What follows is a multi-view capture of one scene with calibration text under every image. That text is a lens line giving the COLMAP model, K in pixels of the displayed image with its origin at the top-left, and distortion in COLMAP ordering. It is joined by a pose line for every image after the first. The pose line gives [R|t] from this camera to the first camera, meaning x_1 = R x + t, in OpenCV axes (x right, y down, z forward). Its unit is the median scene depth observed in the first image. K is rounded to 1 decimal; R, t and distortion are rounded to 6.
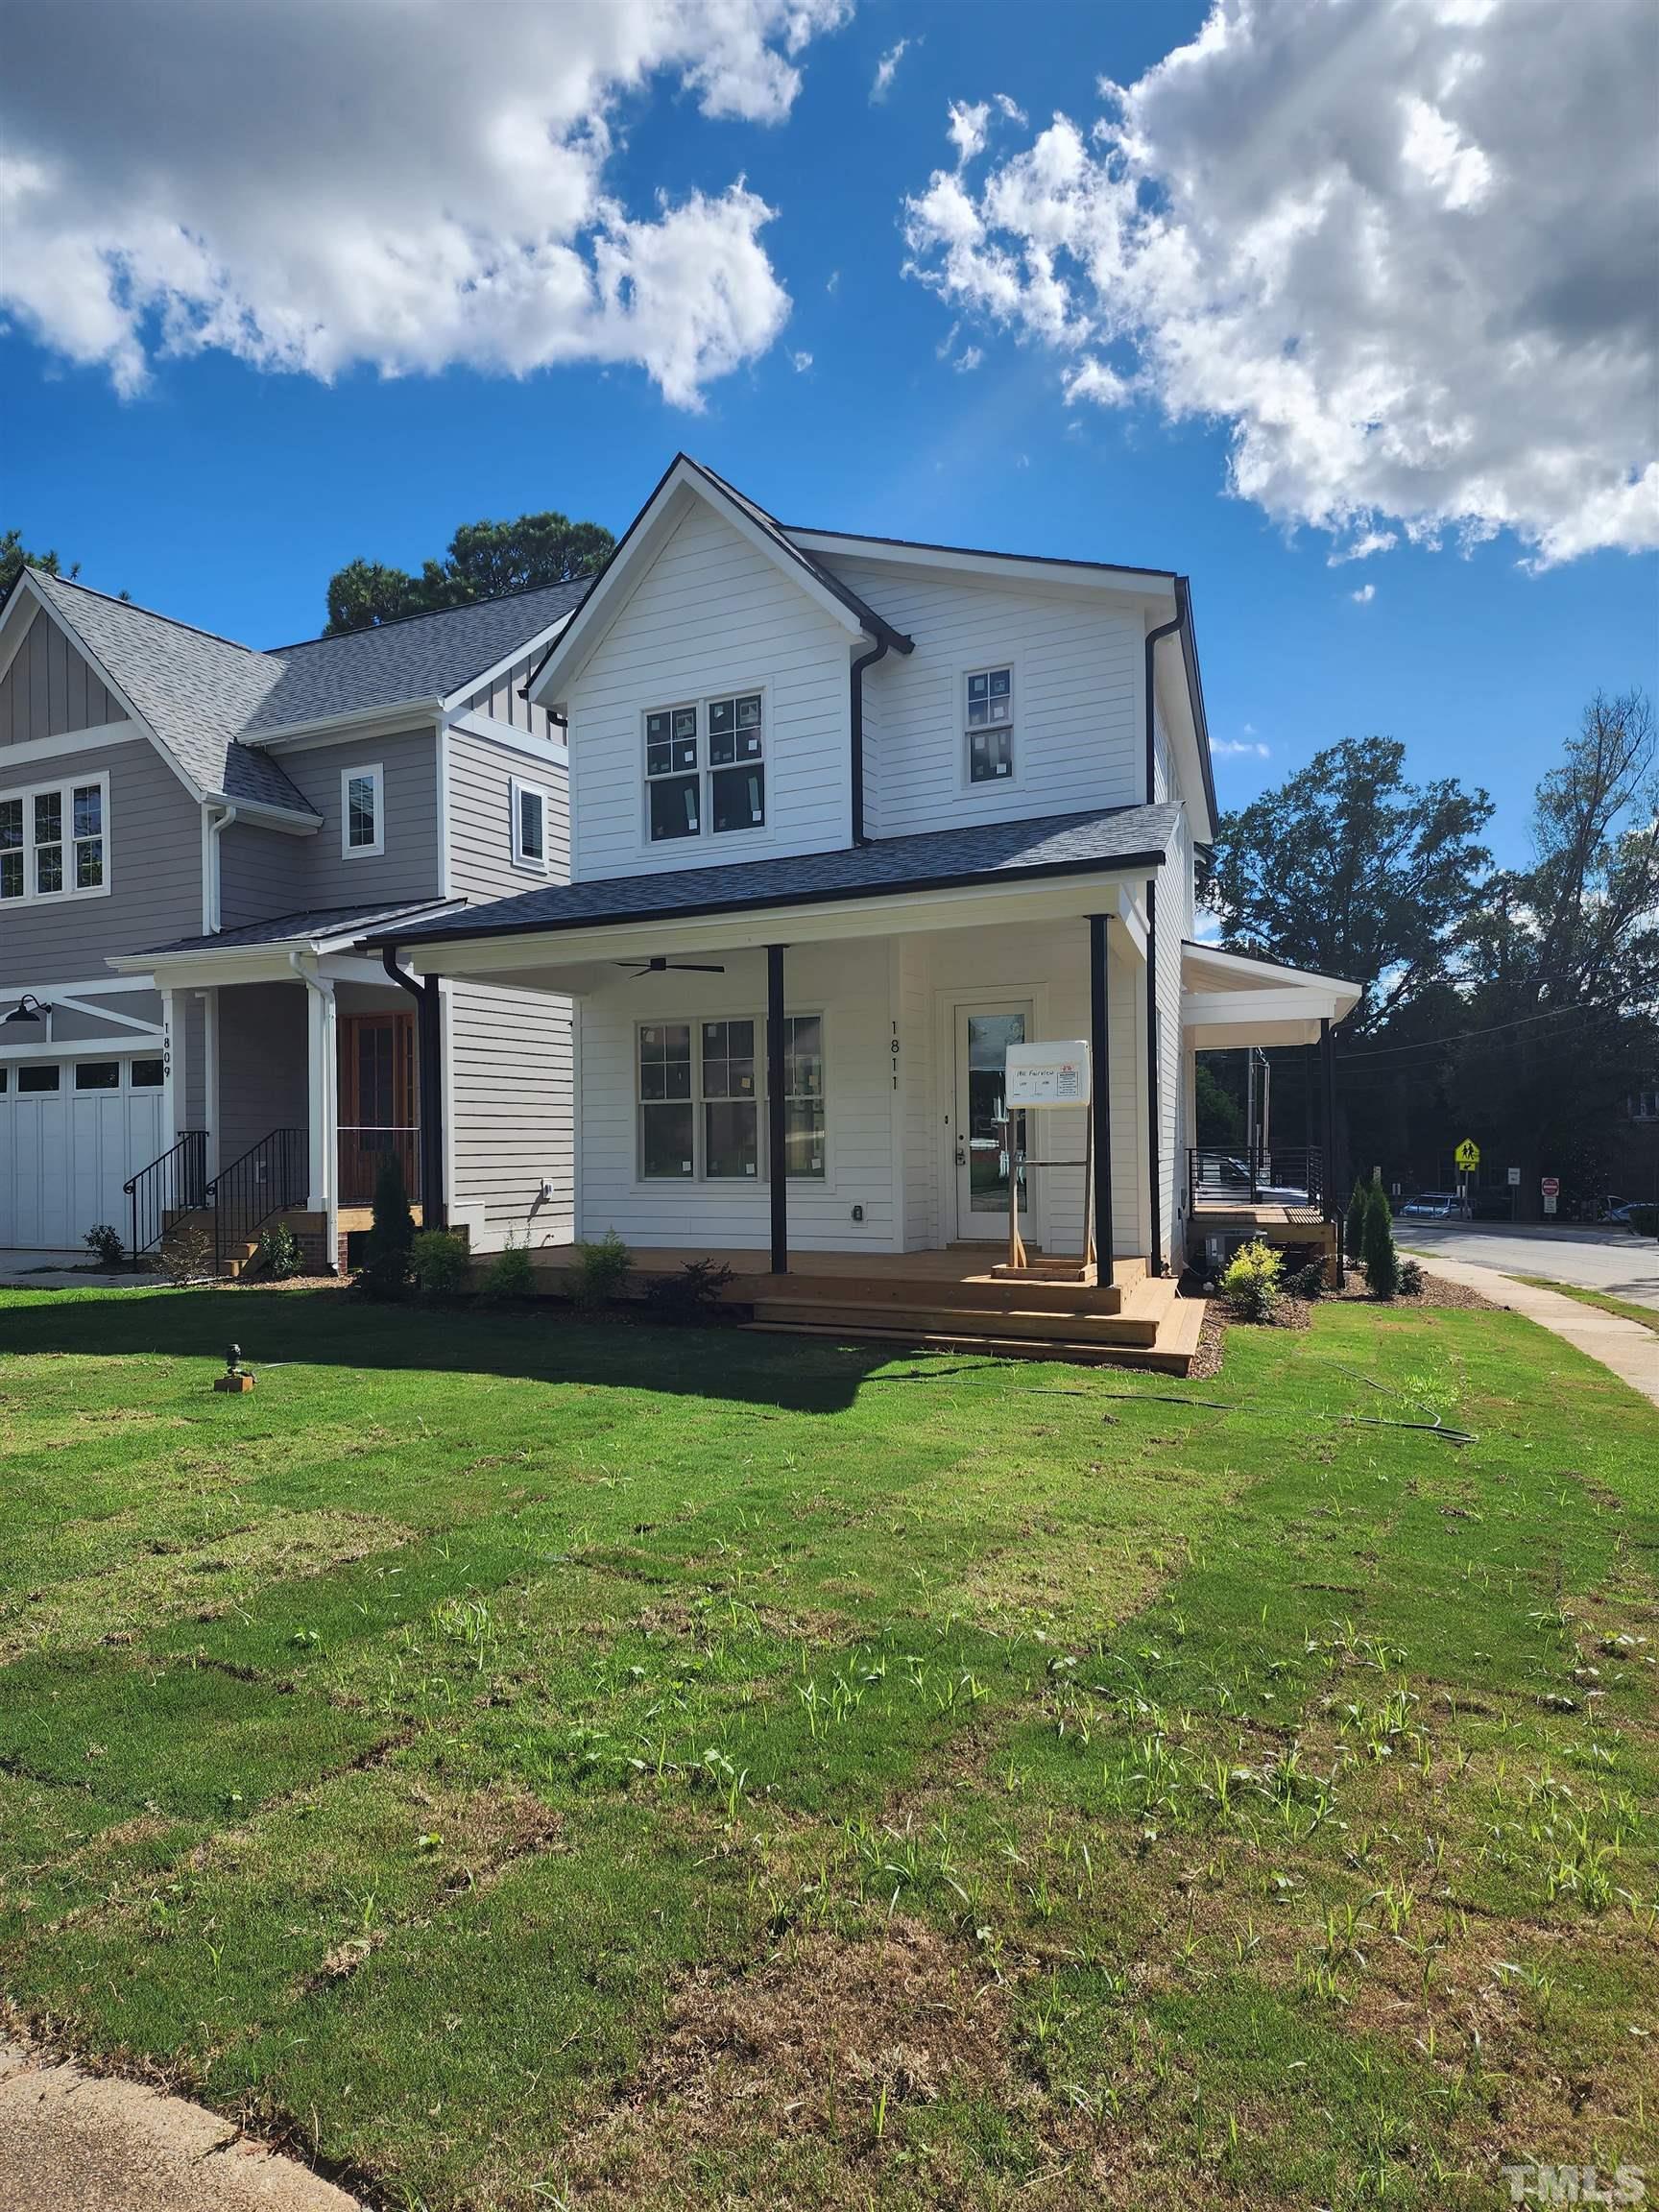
lens RADIAL K [[1440.6, 0, 825.3], [0, 1440.6, 1171.3], [0, 0, 1]] dist [0.005145, -0.000405]
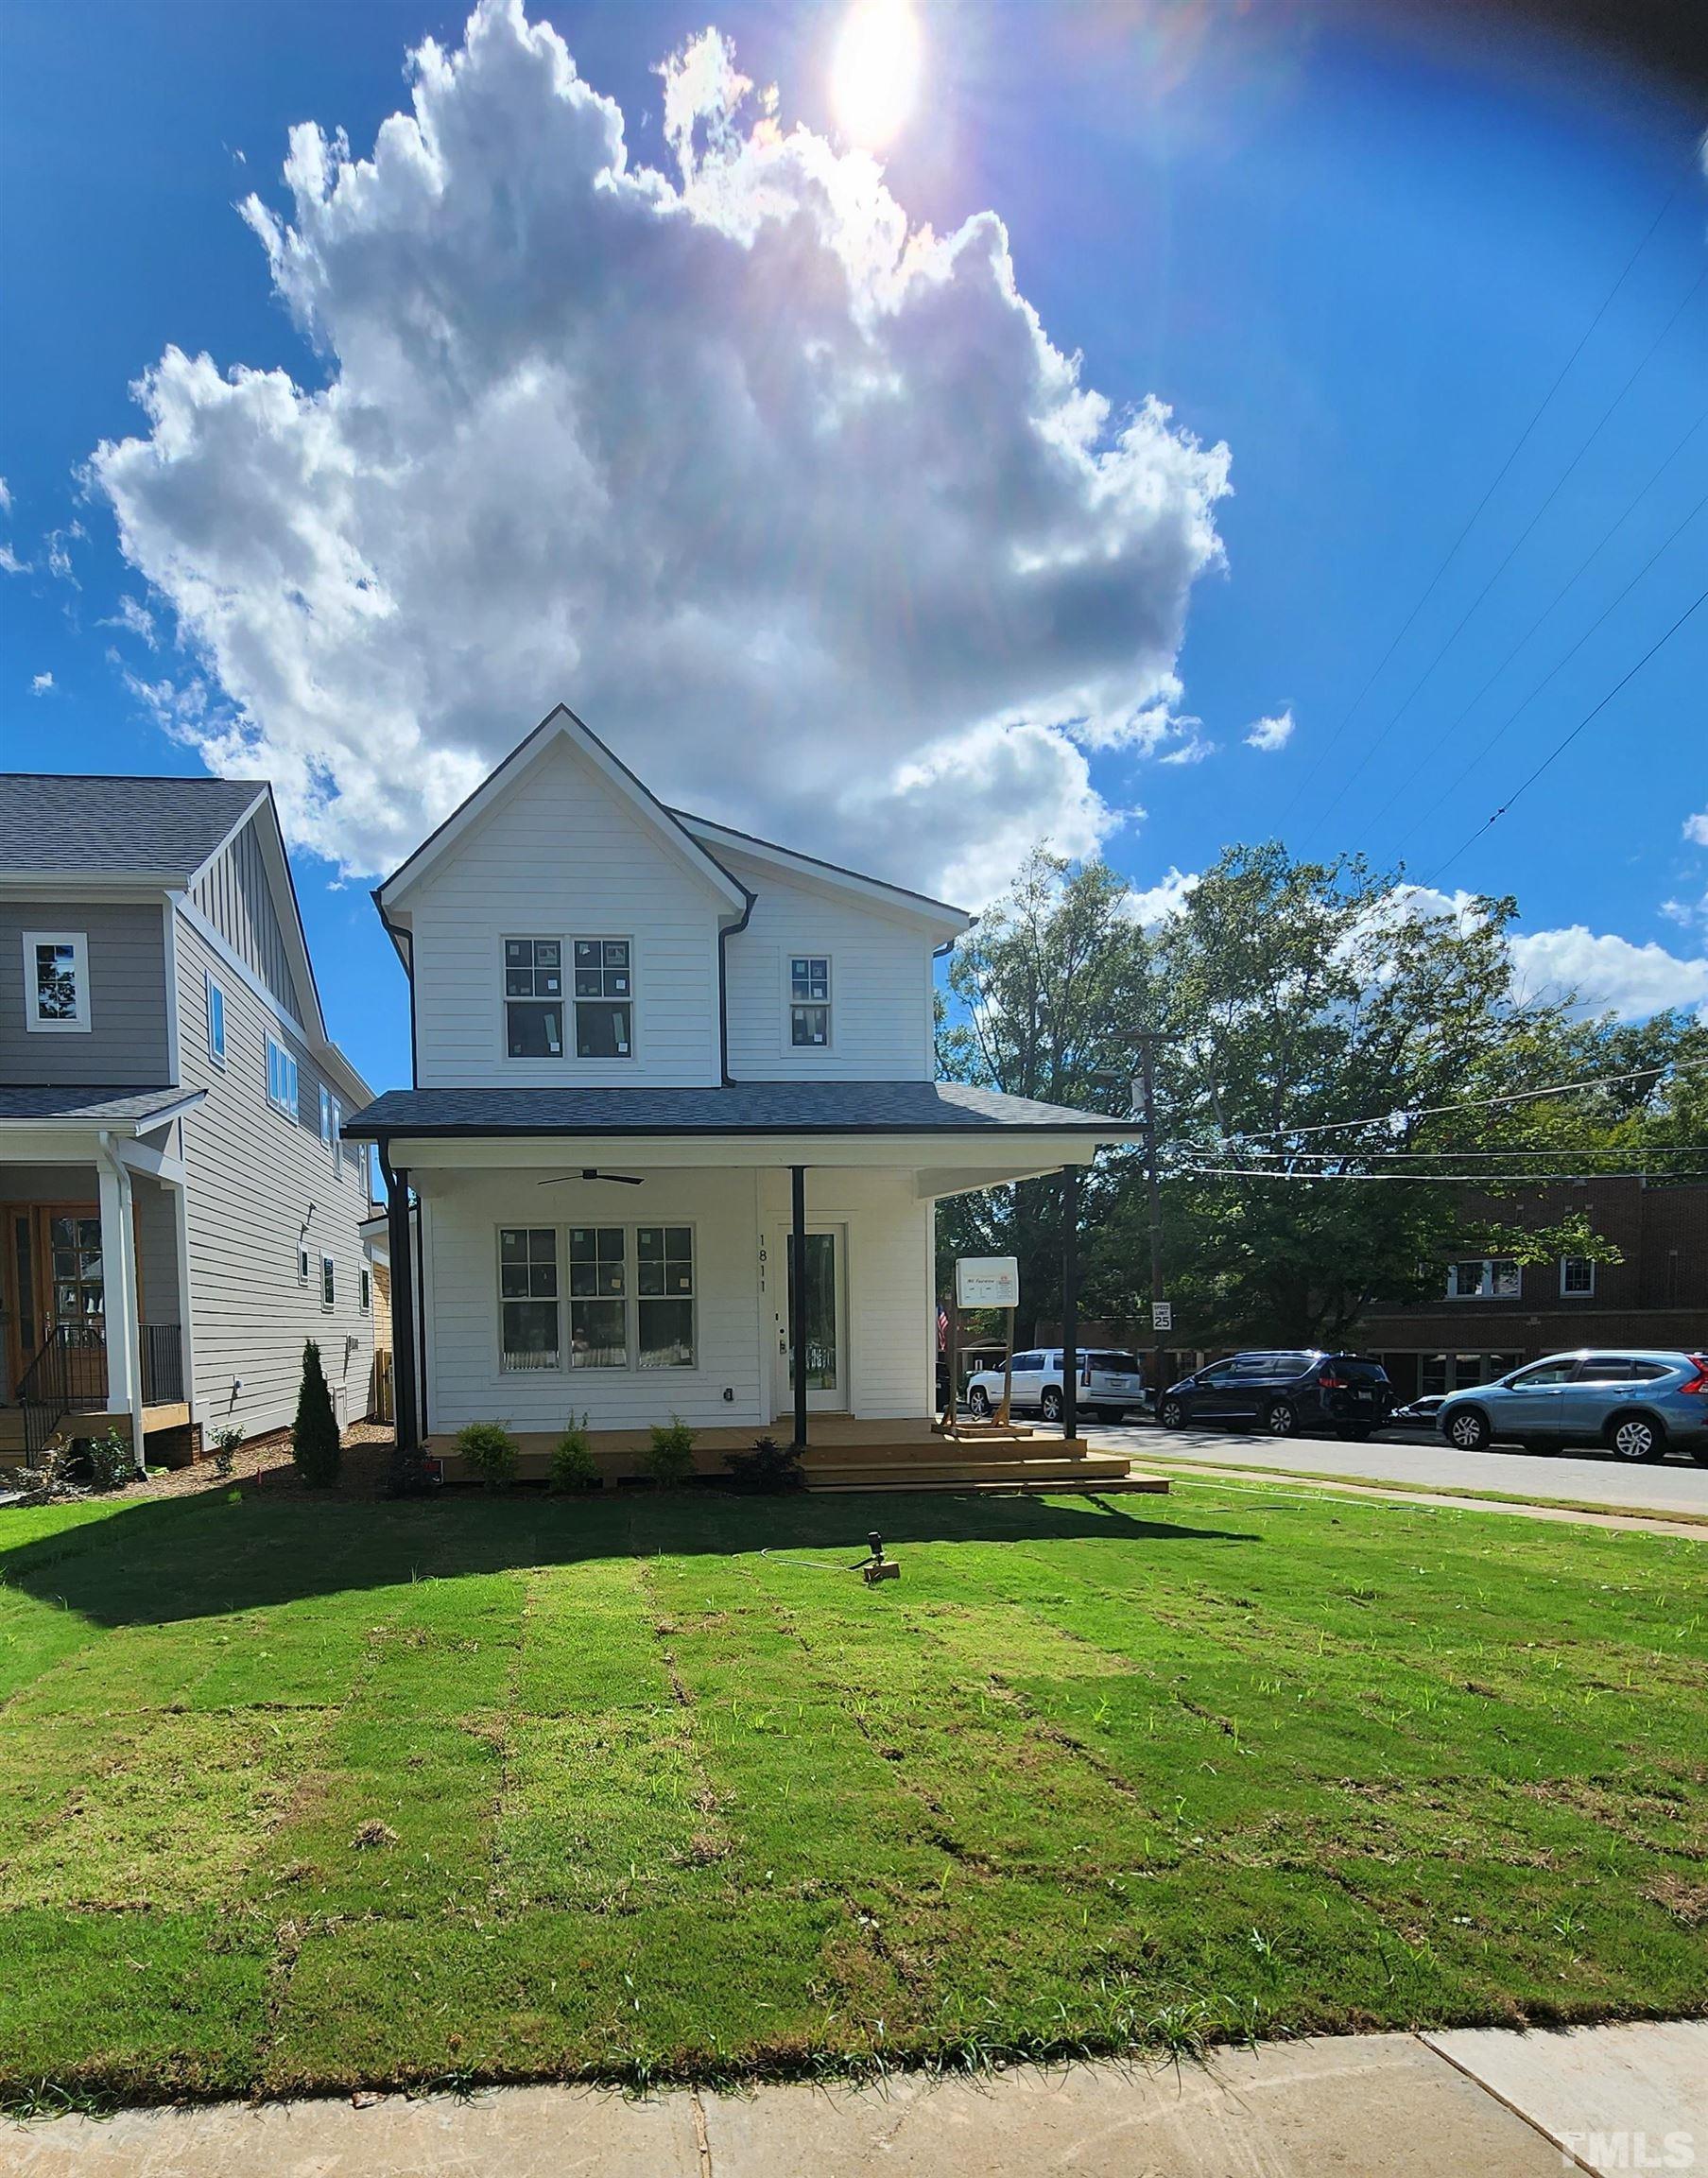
lens RADIAL K [[1129.7, 0, 668.8], [0, 1129.7, 1423.7], [0, 0, 1]] dist [-0.085077, 0.092656]
pose [[0.832797, -0.047574, 0.551531, -0.518620], [0.017570, 0.998070, 0.059561, -0.003309], [-0.553300, -0.039912, 0.832025, 0.235395]]
